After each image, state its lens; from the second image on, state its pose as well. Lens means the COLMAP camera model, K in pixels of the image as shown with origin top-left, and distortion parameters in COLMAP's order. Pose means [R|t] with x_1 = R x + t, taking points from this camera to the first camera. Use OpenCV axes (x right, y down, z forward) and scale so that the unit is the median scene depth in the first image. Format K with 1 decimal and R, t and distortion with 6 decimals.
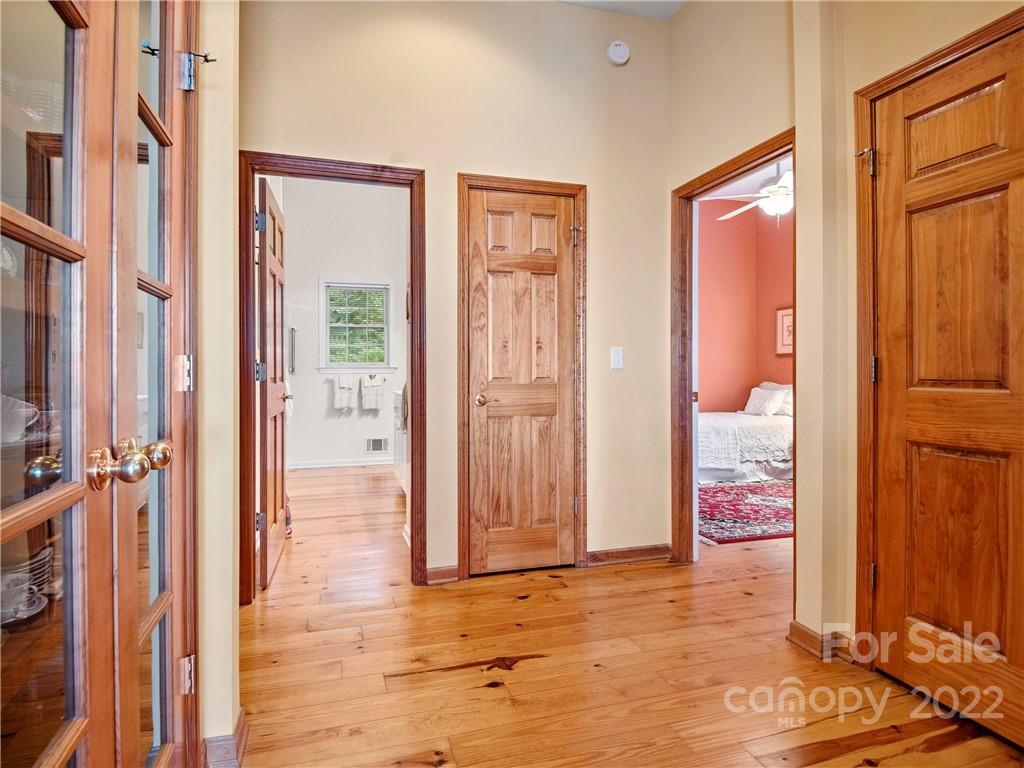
lens RADIAL K [[548.0, 0, 509.6], [0, 548.0, 381.1], [0, 0, 1]] dist [0.010343, -0.015728]
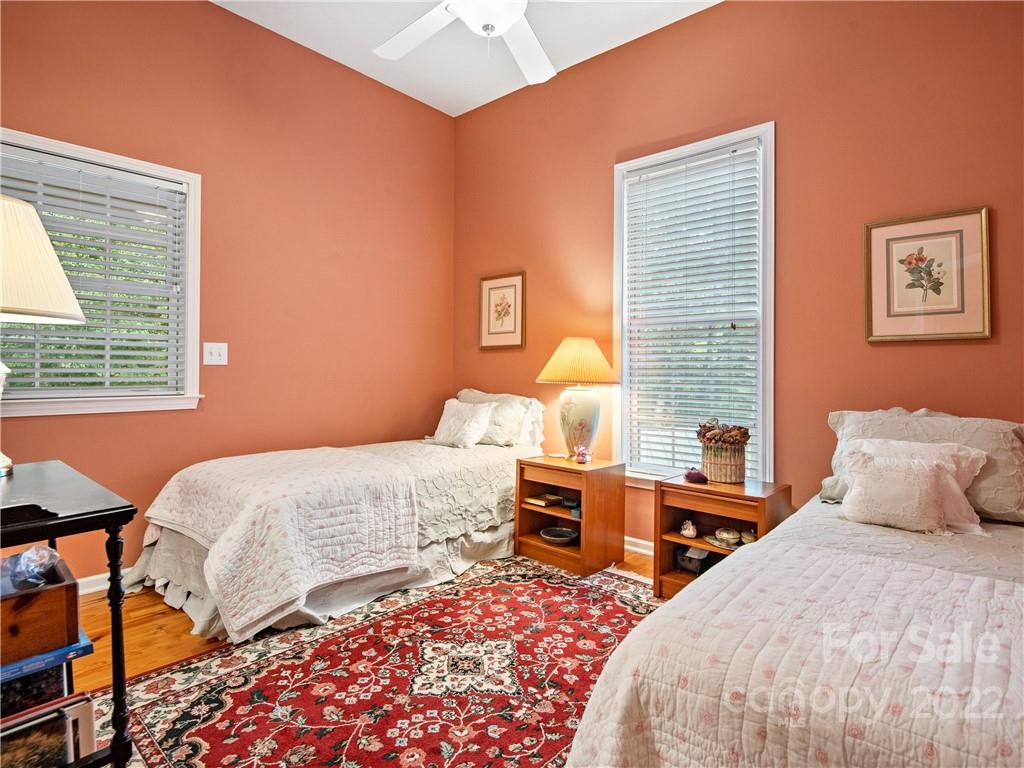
lens RADIAL K [[548.0, 0, 512.9], [0, 548.0, 377.7], [0, 0, 1]] dist [0.010343, -0.015728]
pose [[0.873680, -0.006247, 0.486461, 0.235733], [-0.000774, 0.999898, 0.014232, -0.026443], [-0.486500, -0.012811, 0.873586, 0.478824]]
